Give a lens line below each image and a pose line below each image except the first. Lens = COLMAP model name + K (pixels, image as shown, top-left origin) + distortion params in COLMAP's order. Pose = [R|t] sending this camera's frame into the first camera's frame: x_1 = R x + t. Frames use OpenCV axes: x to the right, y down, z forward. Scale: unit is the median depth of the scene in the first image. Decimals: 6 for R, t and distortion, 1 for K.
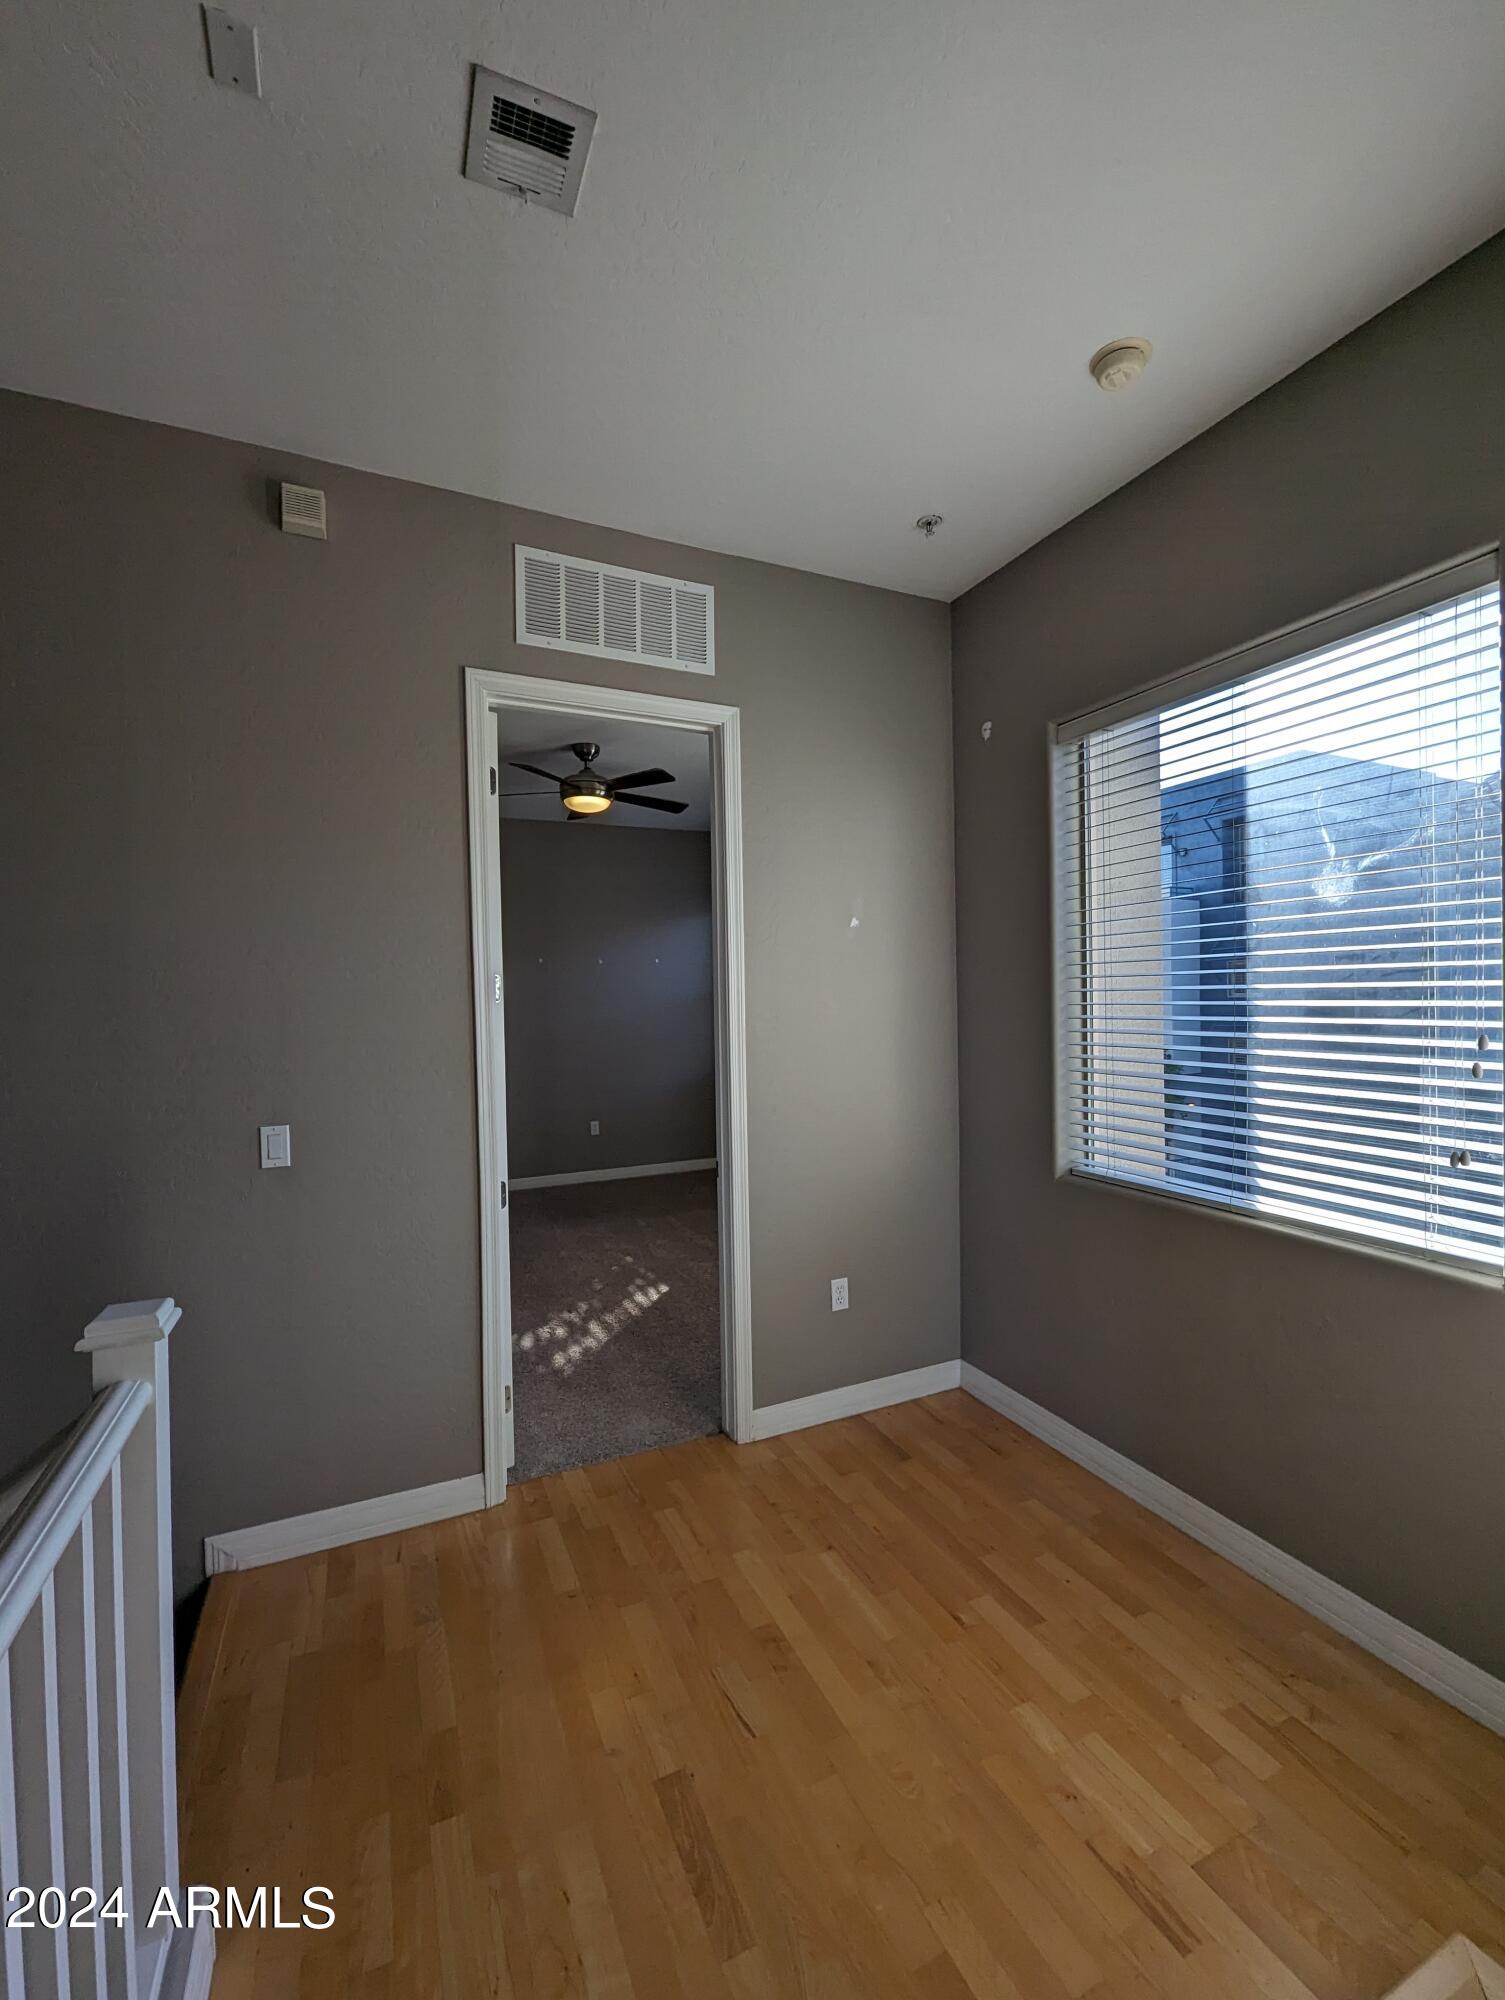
lens RADIAL K [[826.9, 0, 763.2], [0, 826.9, 999.1], [0, 0, 1]] dist [-0.007390, -0.000541]
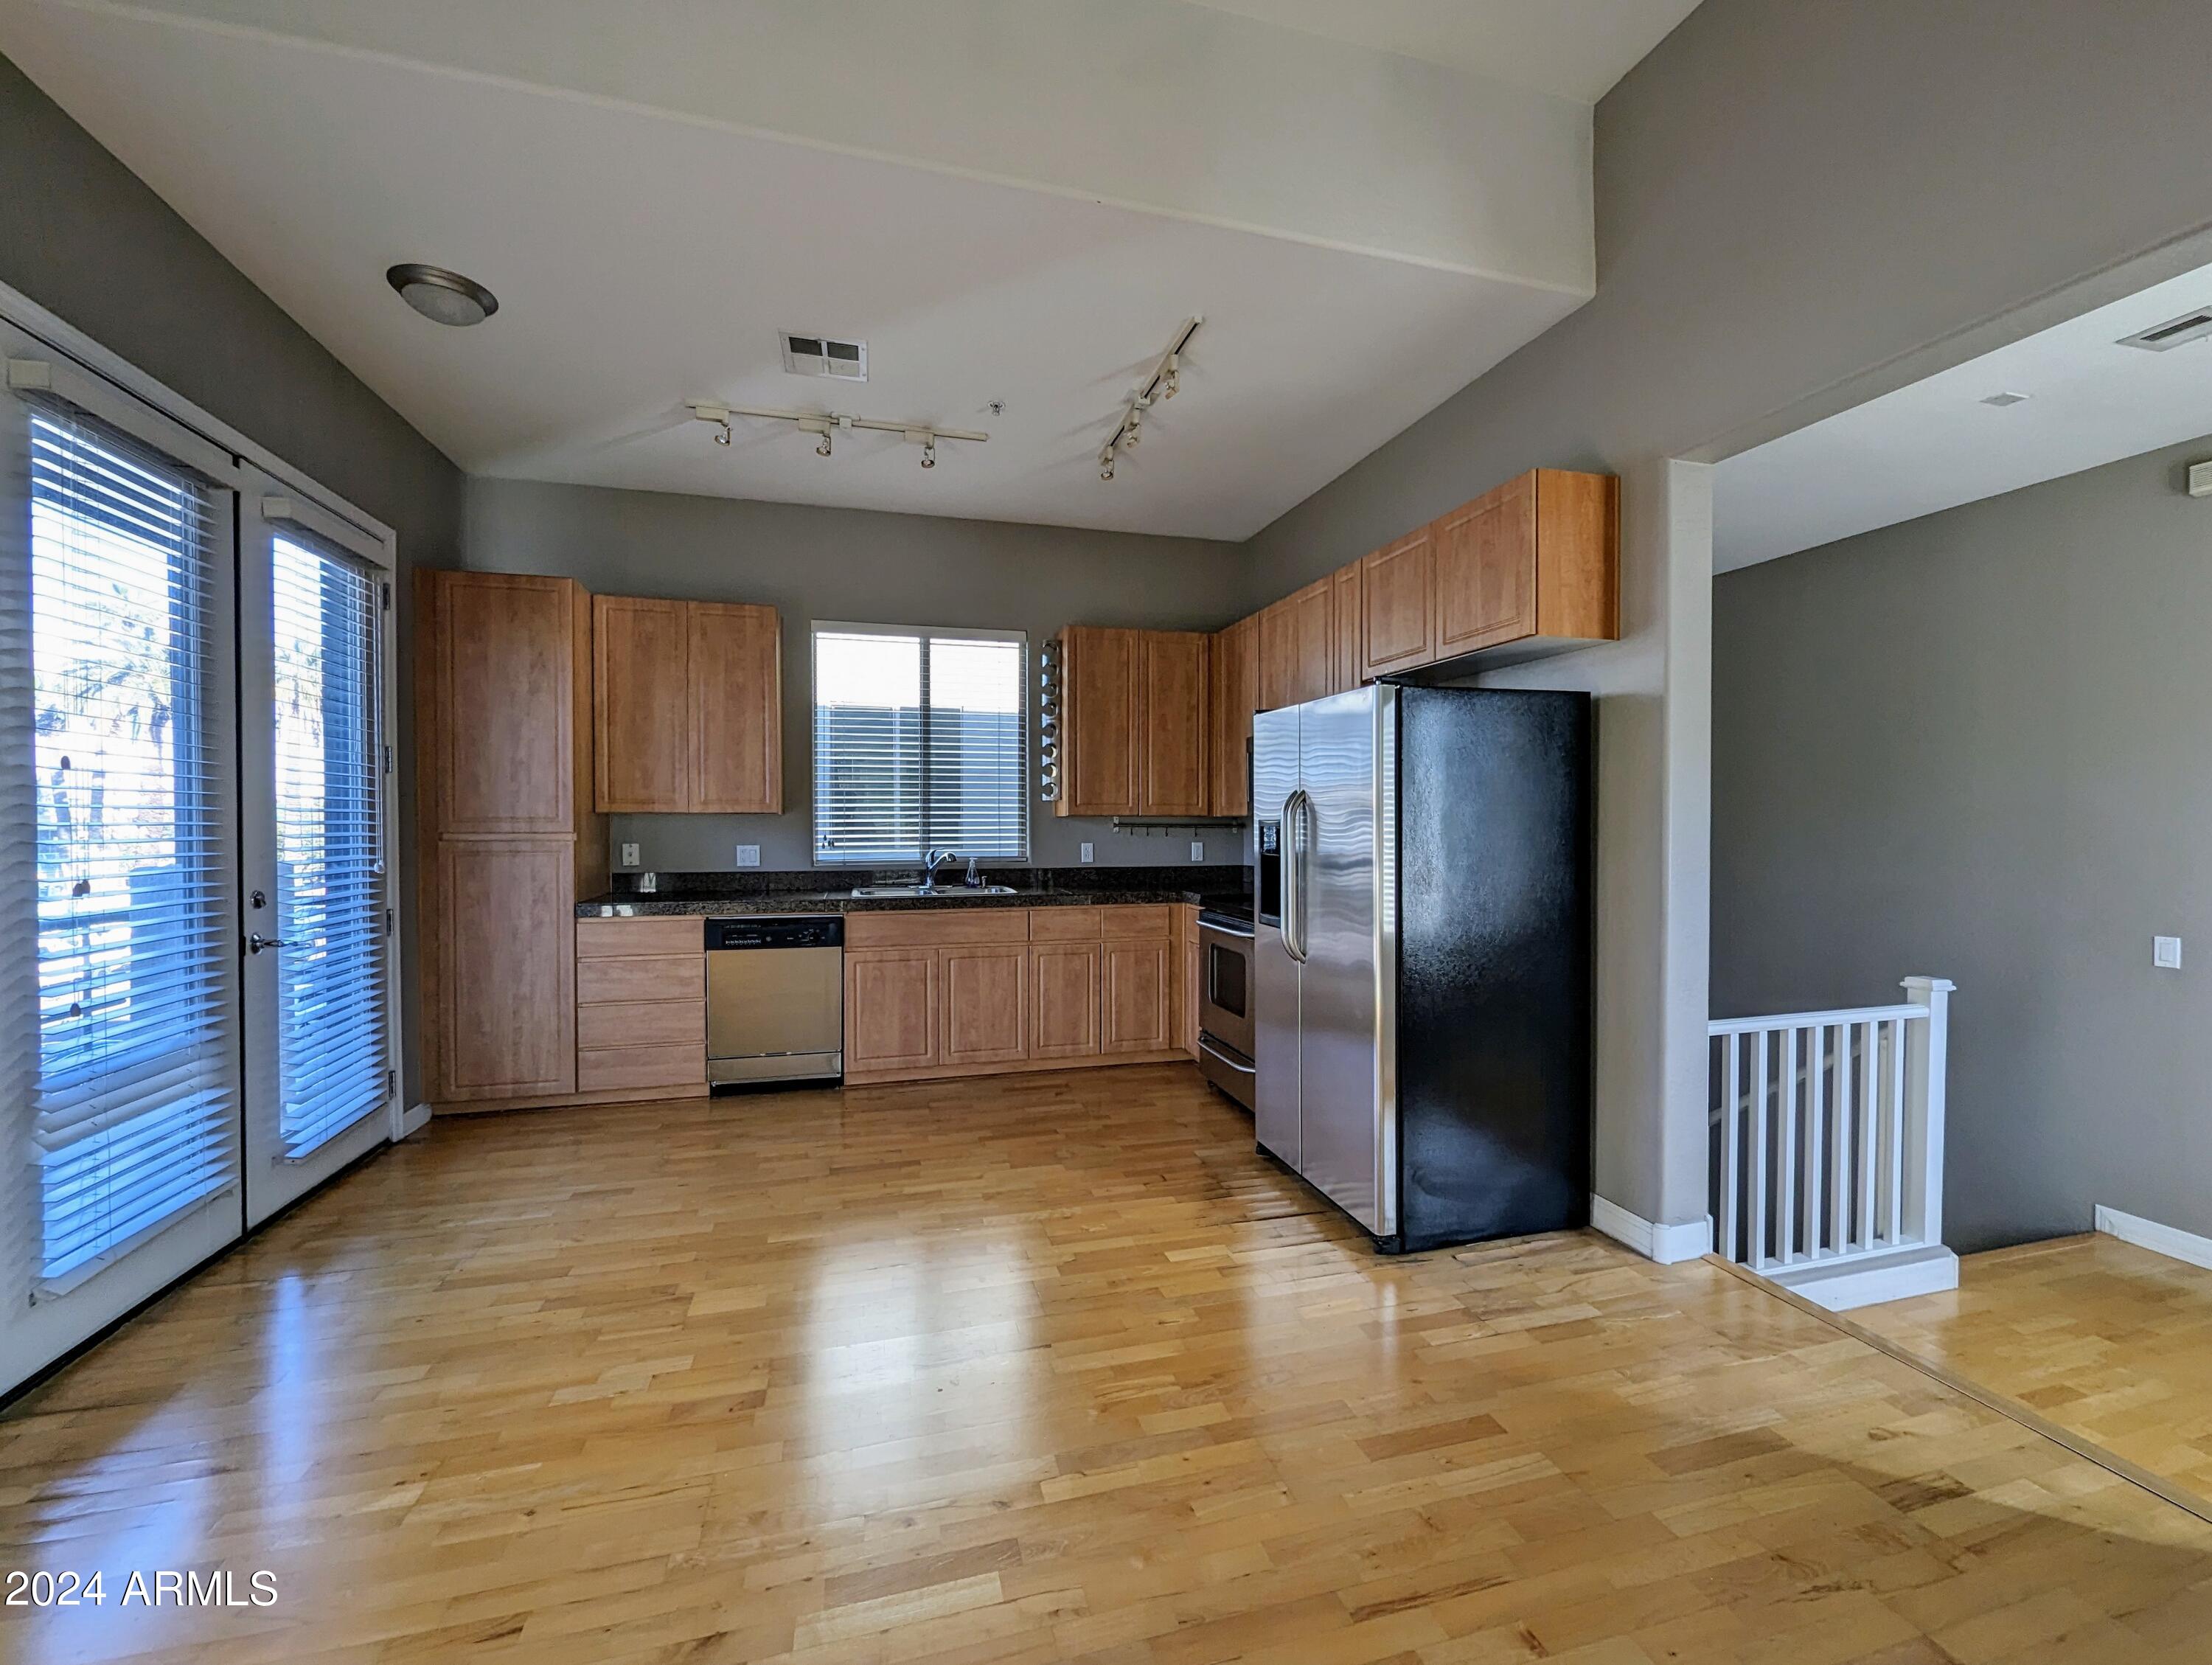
lens RADIAL K [[914.5, 0, 1123.6], [0, 914.5, 839.5], [0, 0, 1]] dist [-0.007390, -0.000541]
pose [[-0.148011, 0.038979, -0.988217, 0.942132], [0.005669, 0.999240, 0.038565, -0.061703], [0.988969, 0.000106, -0.148119, -0.401061]]
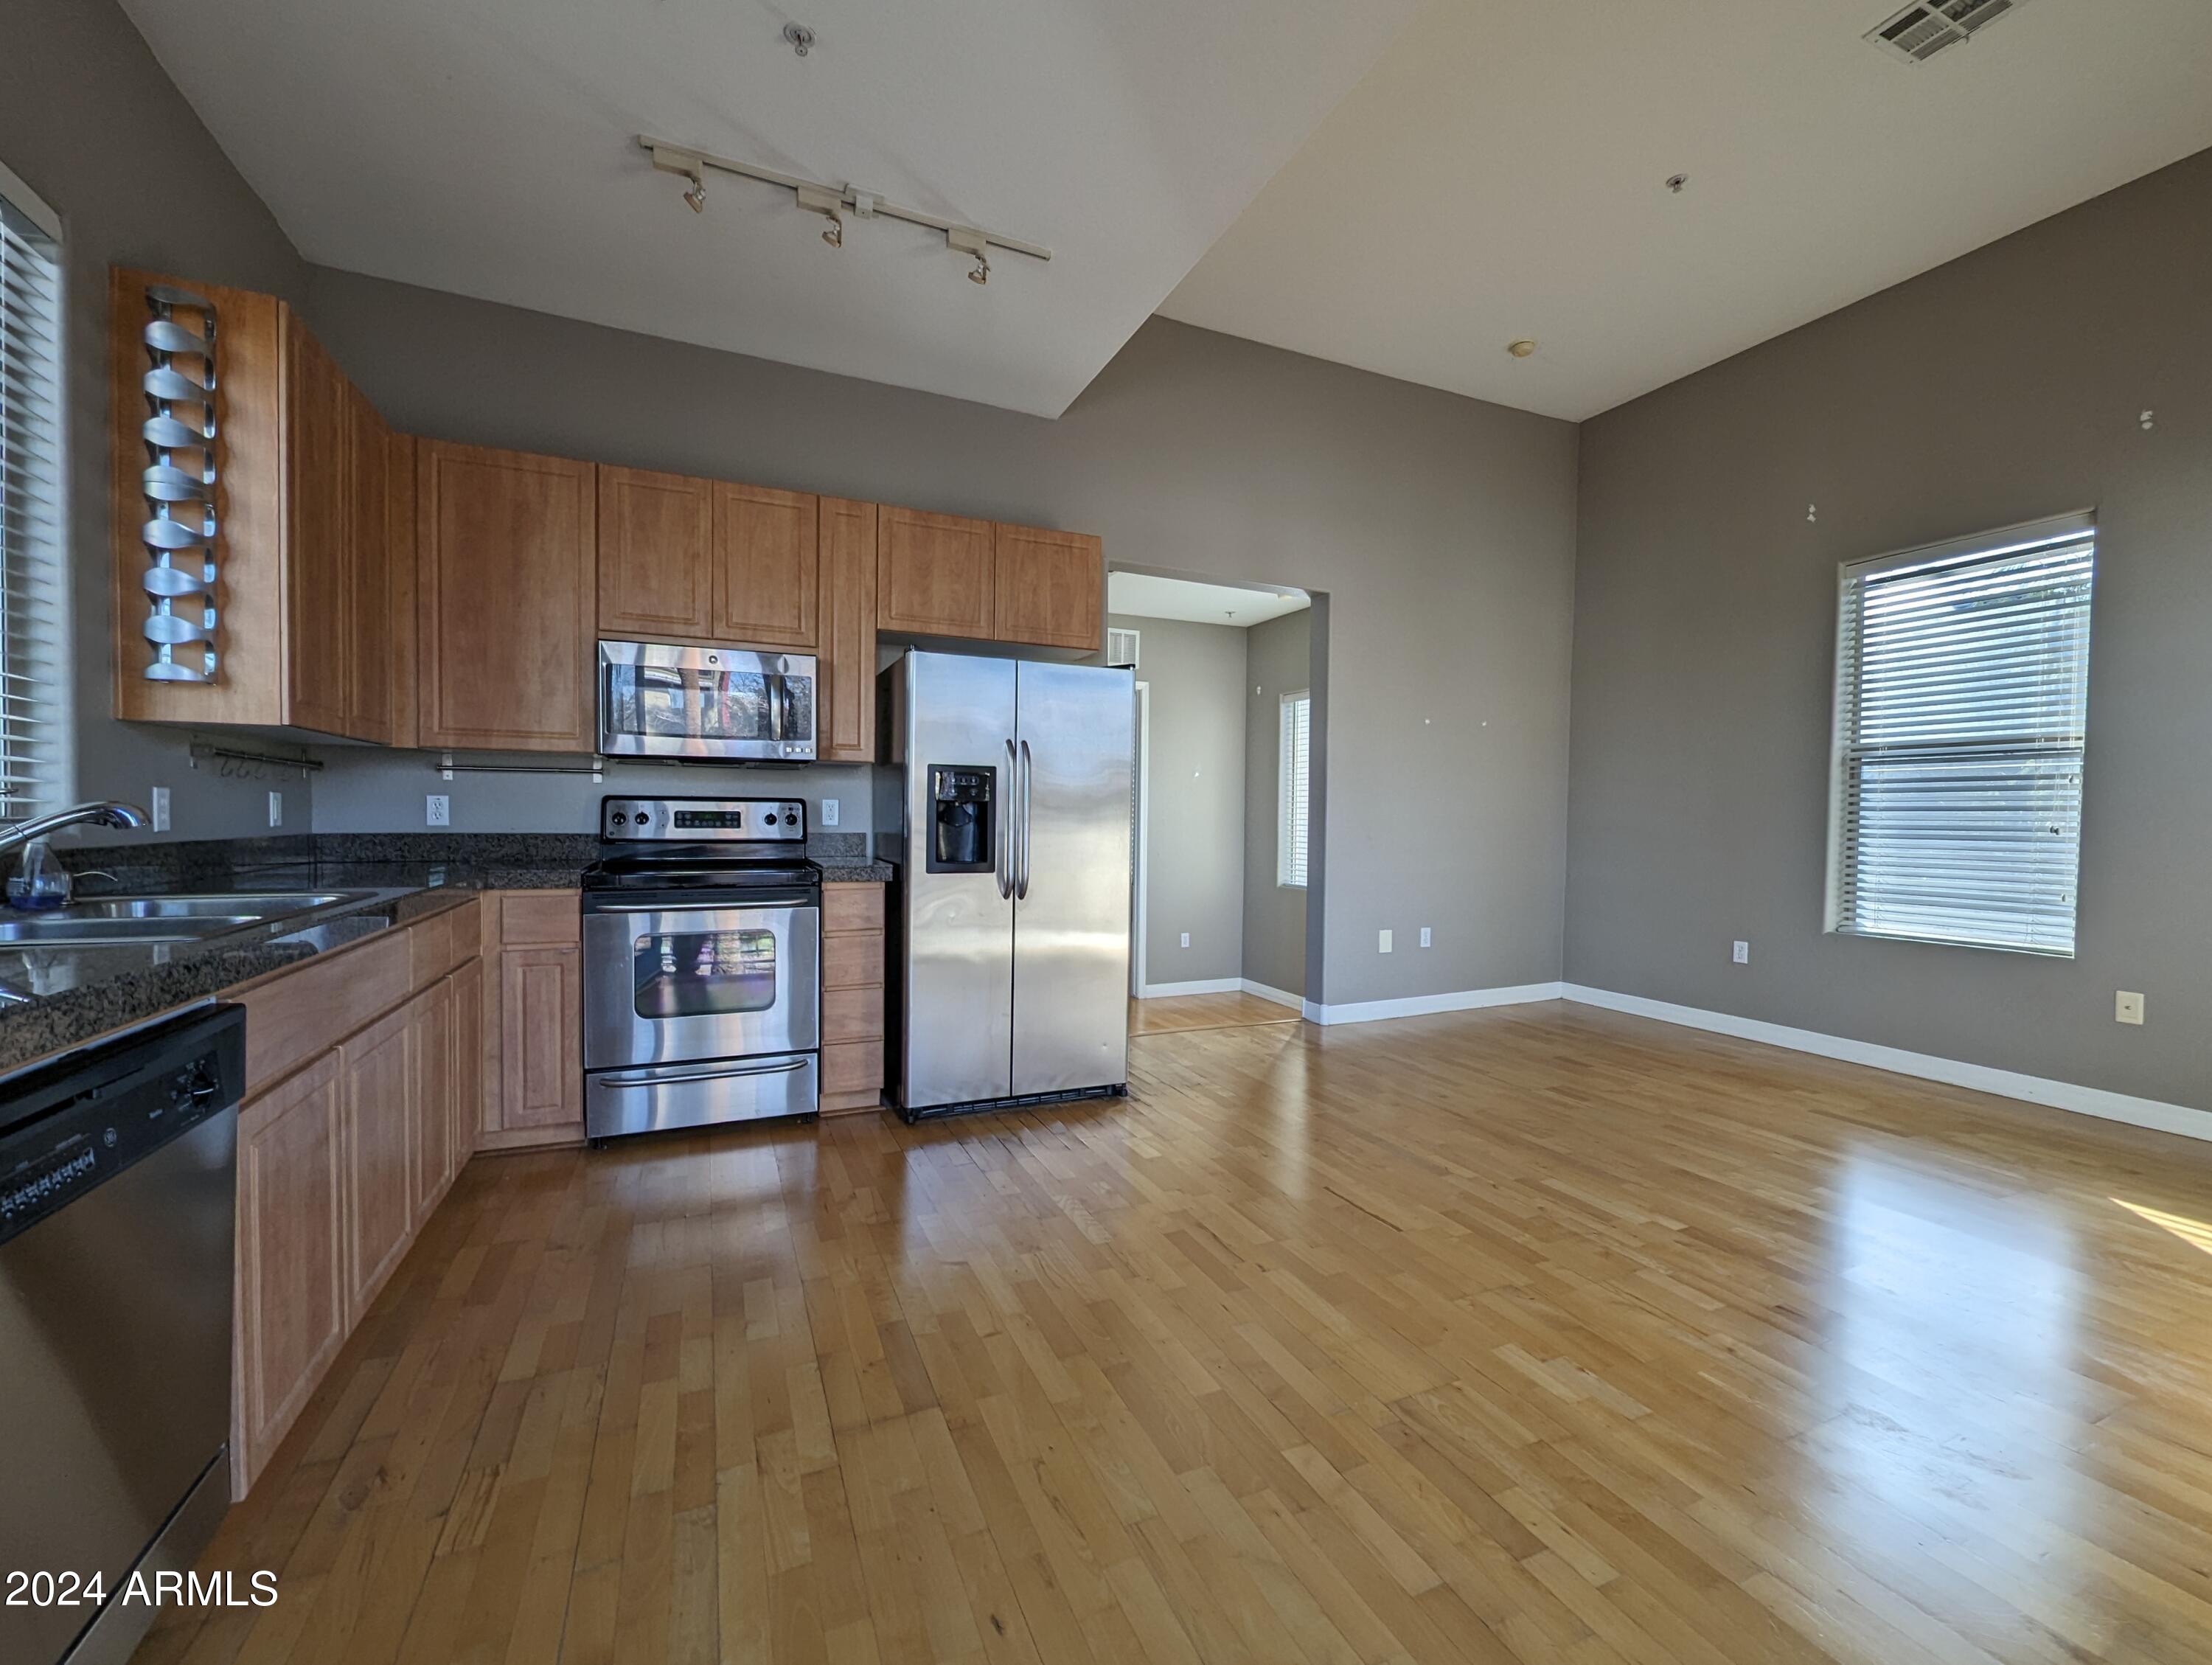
lens RADIAL K [[914.5, 0, 1117.7], [0, 914.5, 825.2], [0, 0, 1]] dist [-0.007390, -0.000541]
pose [[0.999580, 0.027865, -0.007899, -0.086378], [-0.027769, 0.999542, 0.012028, 0.020260], [0.008231, -0.011804, 0.999896, -1.611880]]
